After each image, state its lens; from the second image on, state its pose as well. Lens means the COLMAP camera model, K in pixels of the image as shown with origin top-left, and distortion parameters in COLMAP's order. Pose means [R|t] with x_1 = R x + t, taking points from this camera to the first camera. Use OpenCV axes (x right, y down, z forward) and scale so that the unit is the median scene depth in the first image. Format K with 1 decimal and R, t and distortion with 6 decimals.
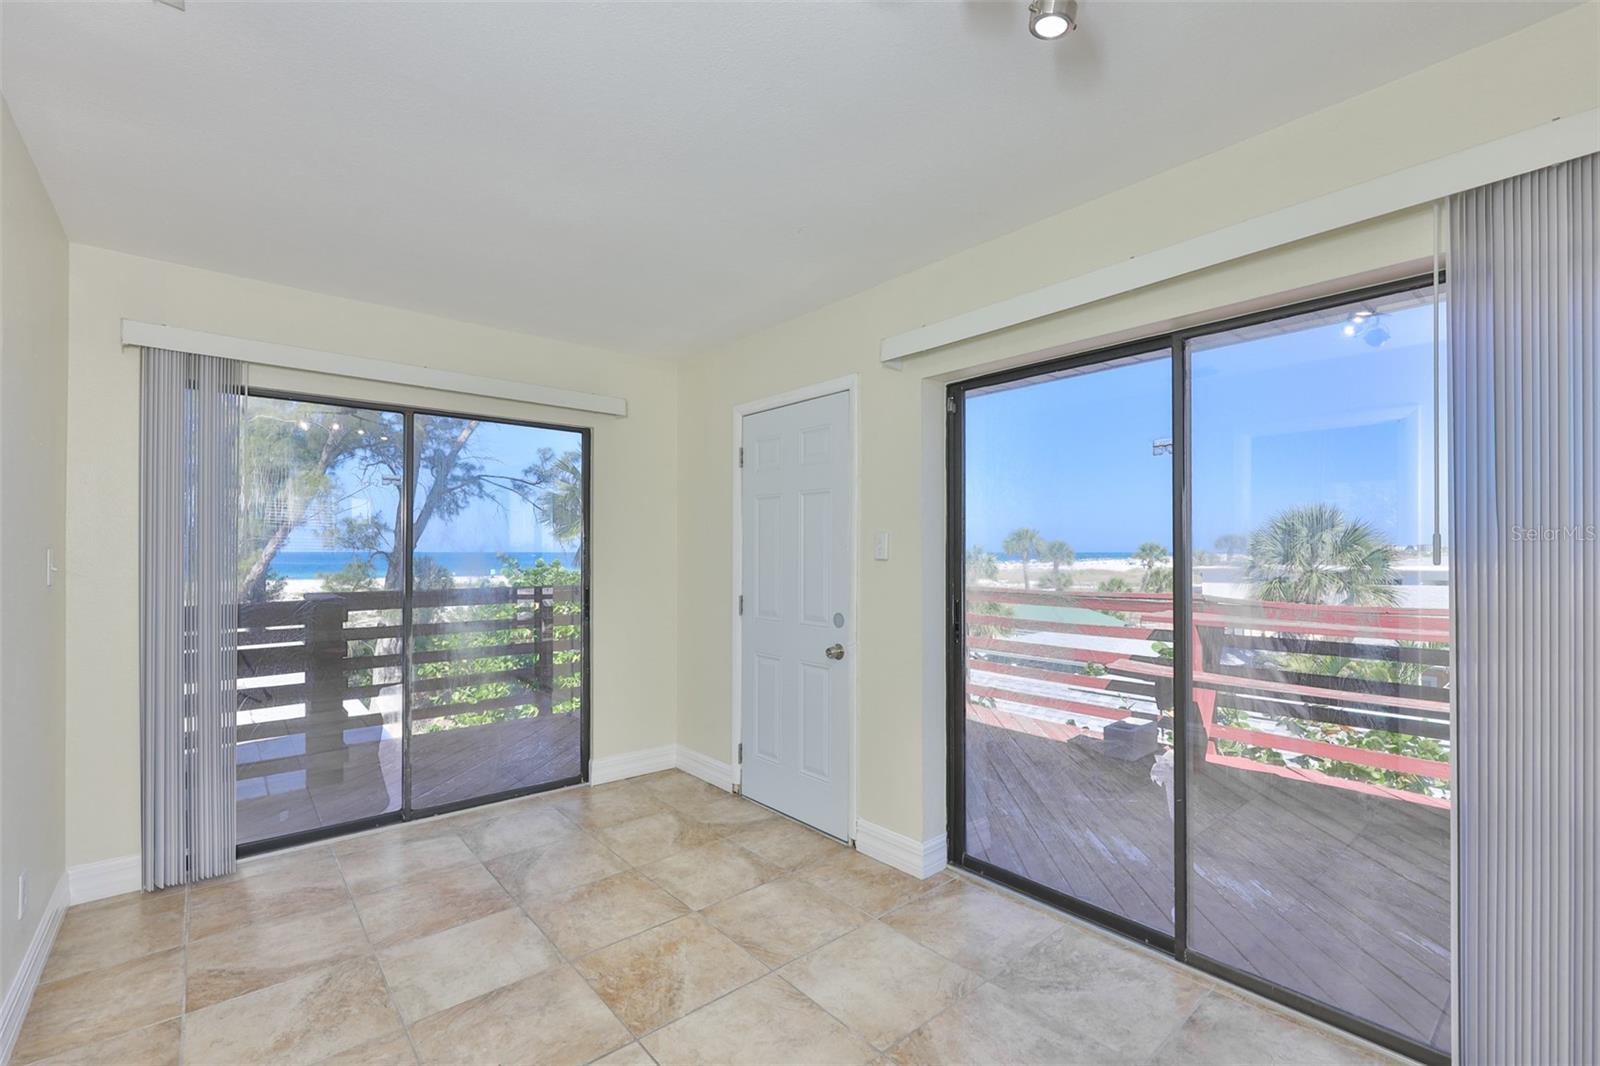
lens RADIAL K [[700.3, 0, 806.5], [0, 700.3, 550.3], [0, 0, 1]] dist [-0.001887, 0.000105]
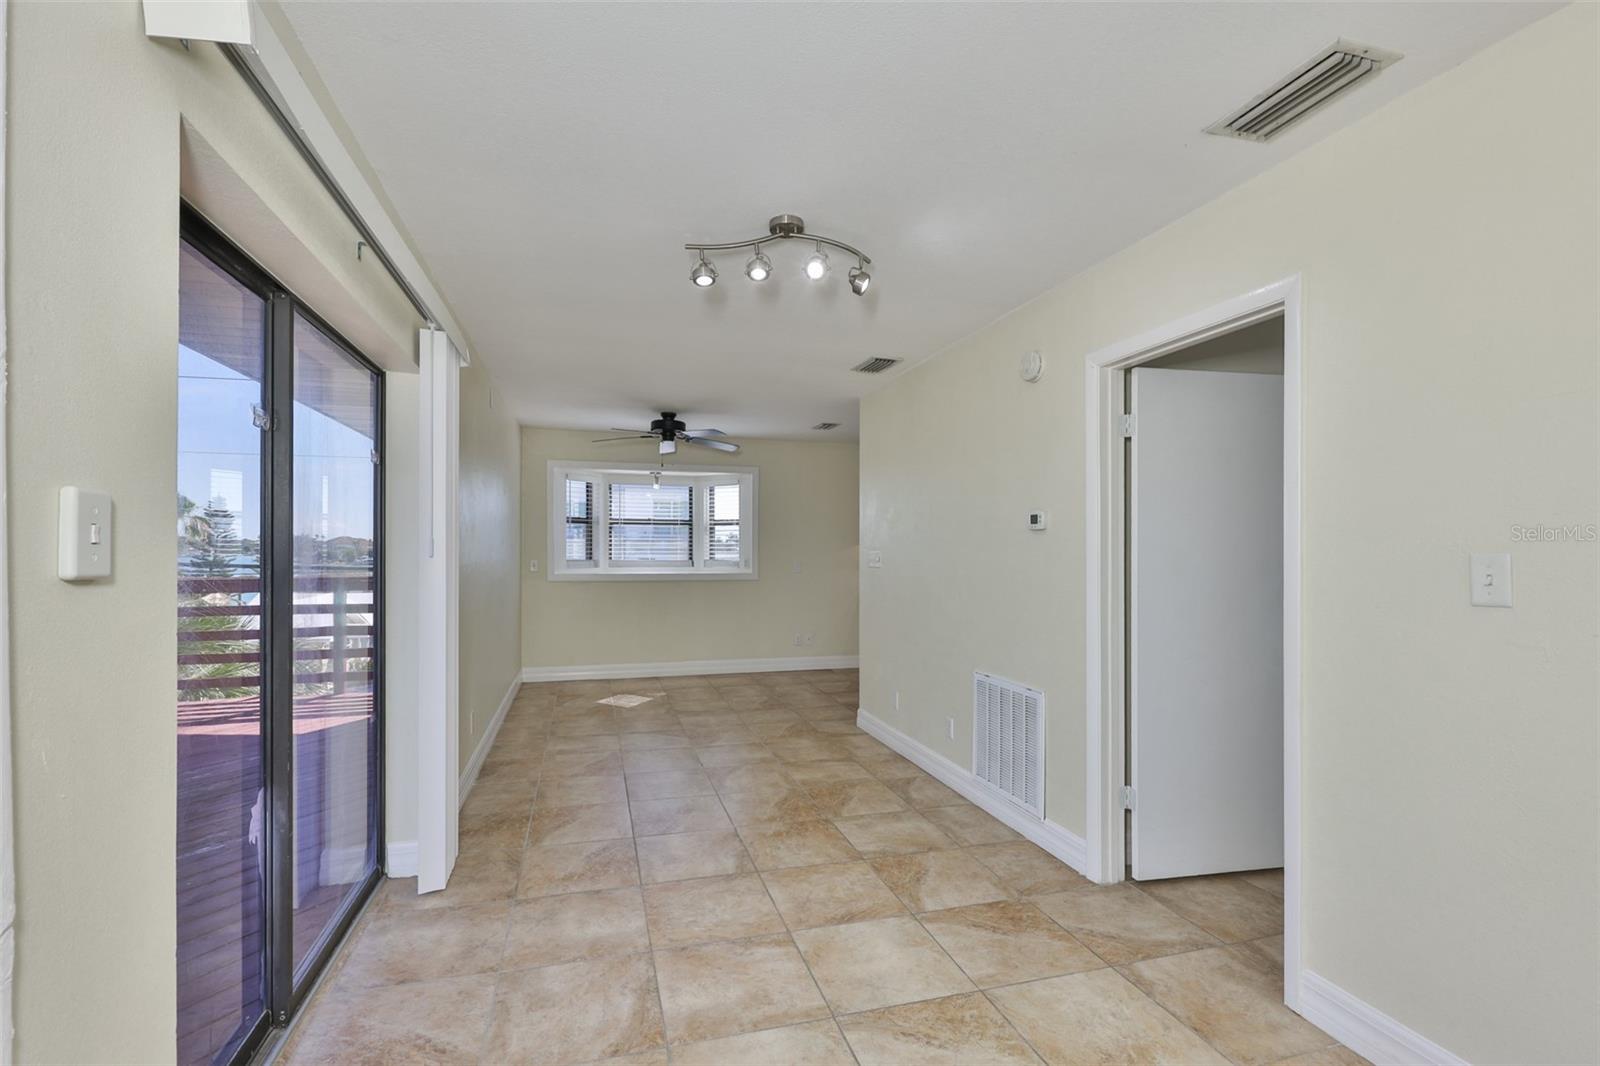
lens RADIAL K [[720.2, 0, 803.6], [0, 720.2, 547.0], [0, 0, 1]] dist [0.001268, 0.000214]
pose [[-0.916957, -0.001876, 0.398982, -0.300234], [-0.001486, 0.999998, 0.001287, -0.000926], [-0.398984, 0.000587, -0.916958, 1.160972]]
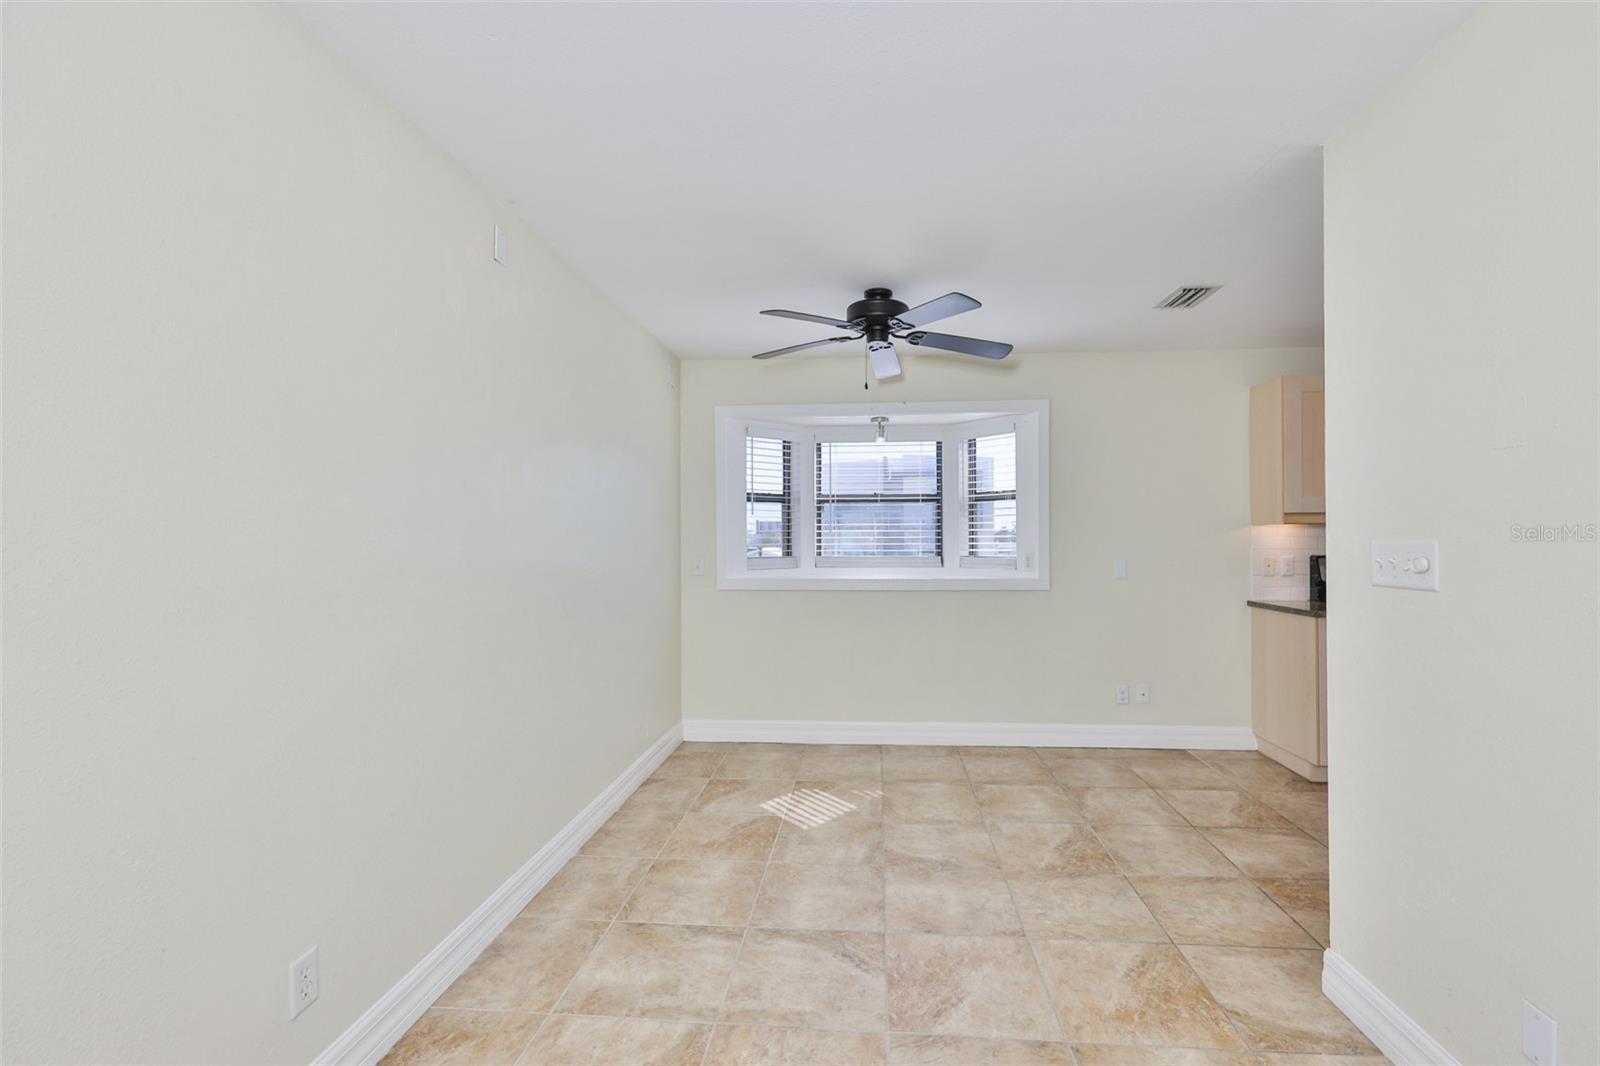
lens RADIAL K [[706.9, 0, 822.4], [0, 706.9, 538.0], [0, 0, 1]] dist [-0.000406, 0.000265]
pose [[-0.710896, 0.004167, 0.703285, 0.160046], [0.008564, 0.999960, 0.002731, 0.001077], [-0.703245, 0.007965, -0.710903, 0.275289]]
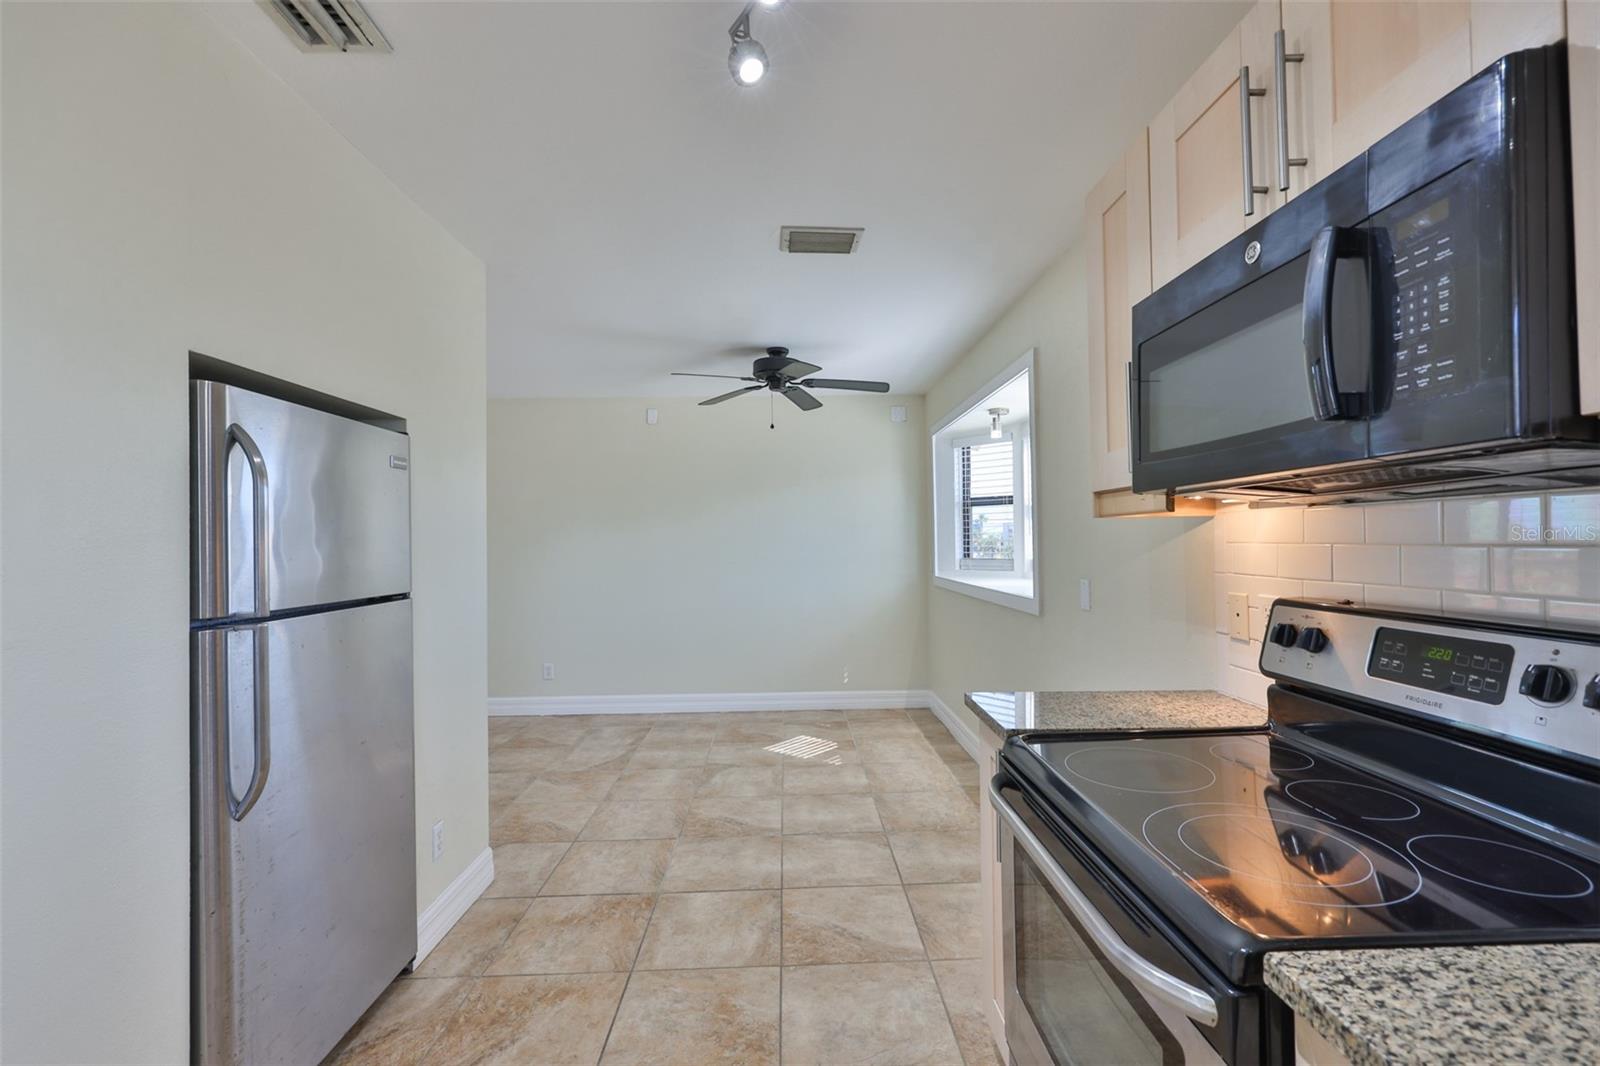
lens RADIAL K [[688.9, 0, 800.0], [0, 688.9, 533.0], [0, 0, 1]] dist [-0.001829, -0.000016]
pose [[0.648062, -0.000364, 0.761587, -0.139623], [0.018993, 0.999697, -0.015684, 0.006475], [-0.761351, 0.024629, 0.647872, -1.488249]]
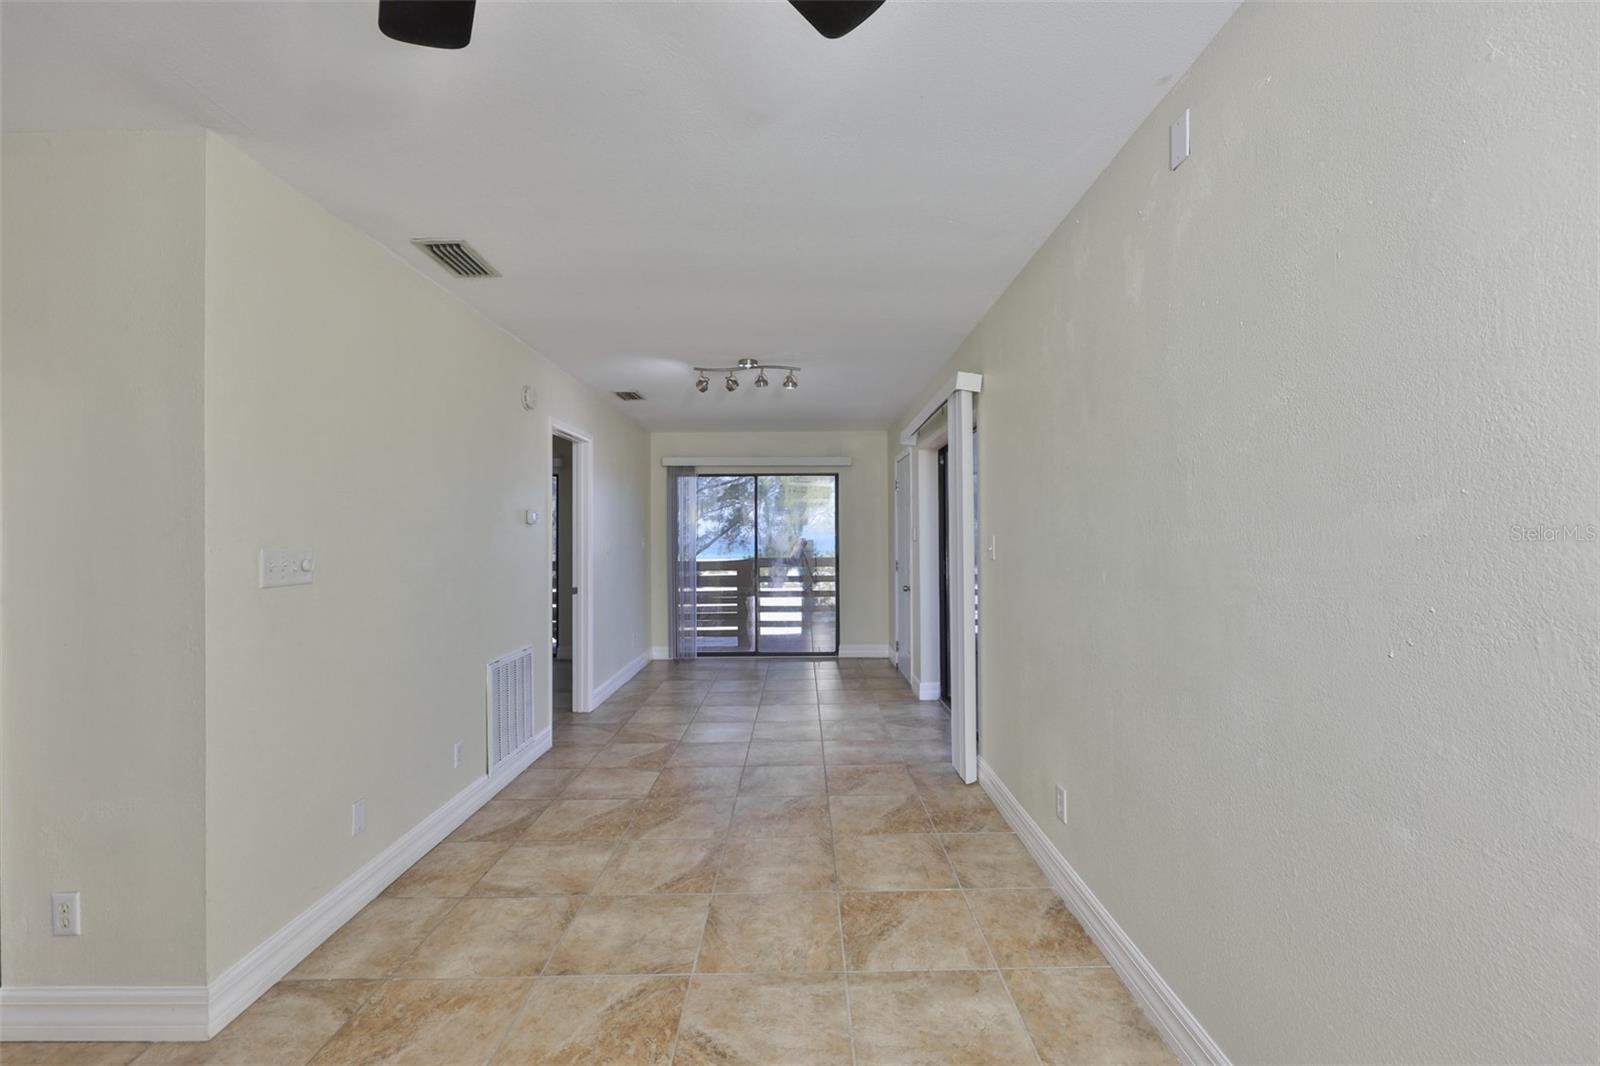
lens RADIAL K [[682.7, 0, 781.2], [0, 682.7, 530.3], [0, 0, 1]] dist [0.000646, 0.000527]
pose [[0.744681, -0.011529, -0.667322, 1.105702], [0.007441, 0.999932, -0.008972, -0.000754], [0.667380, 0.001715, 0.744716, -0.674052]]
